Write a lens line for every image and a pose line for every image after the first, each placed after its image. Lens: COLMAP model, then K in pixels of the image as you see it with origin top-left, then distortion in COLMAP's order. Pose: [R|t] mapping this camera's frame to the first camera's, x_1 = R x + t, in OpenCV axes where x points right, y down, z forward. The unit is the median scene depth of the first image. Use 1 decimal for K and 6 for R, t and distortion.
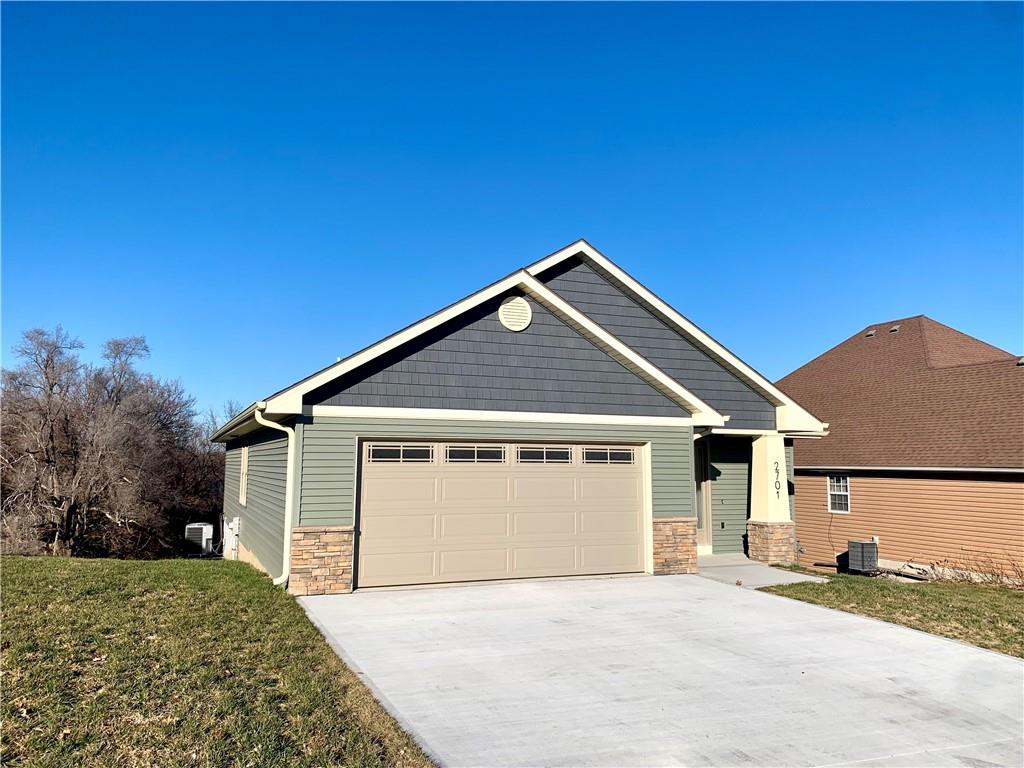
lens RADIAL K [[788.4, 0, 517.3], [0, 788.4, 367.9], [0, 0, 1]] dist [0.104155, -0.175135]
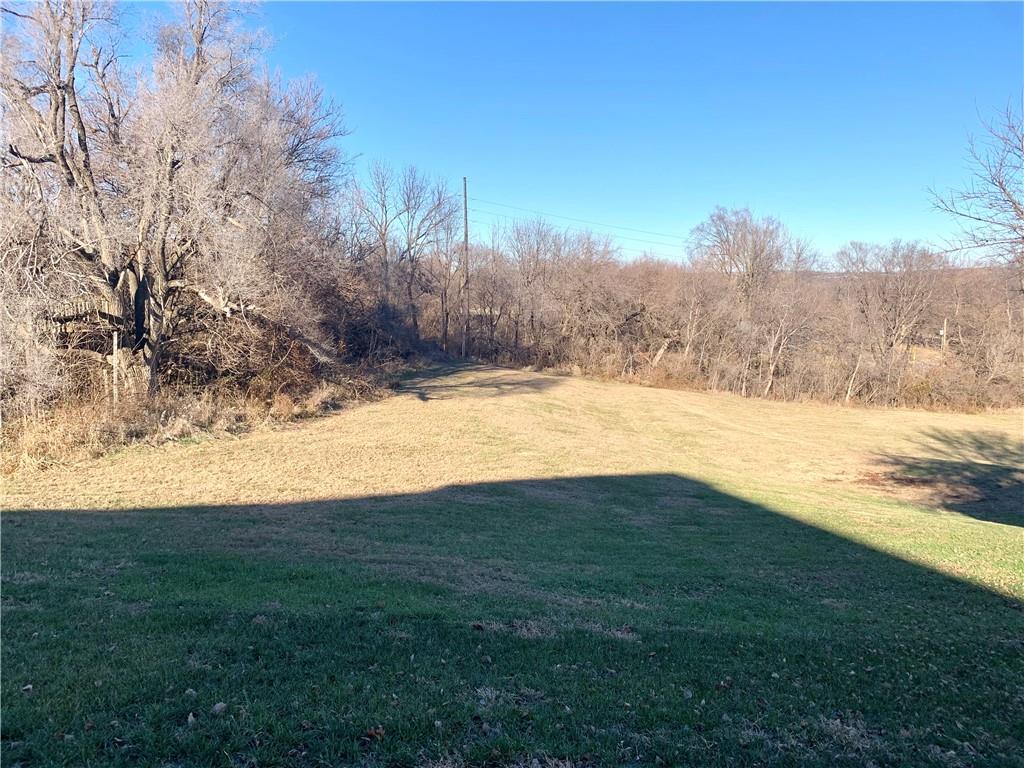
lens RADIAL K [[788.4, 0, 517.3], [0, 788.4, 367.9], [0, 0, 1]] dist [0.104155, -0.175135]
pose [[0.990215, 0.000715, -0.139549, -0.252280], [0.032101, 0.972003, 0.232767, 0.116580], [0.135809, -0.234969, 0.962468, 0.539840]]
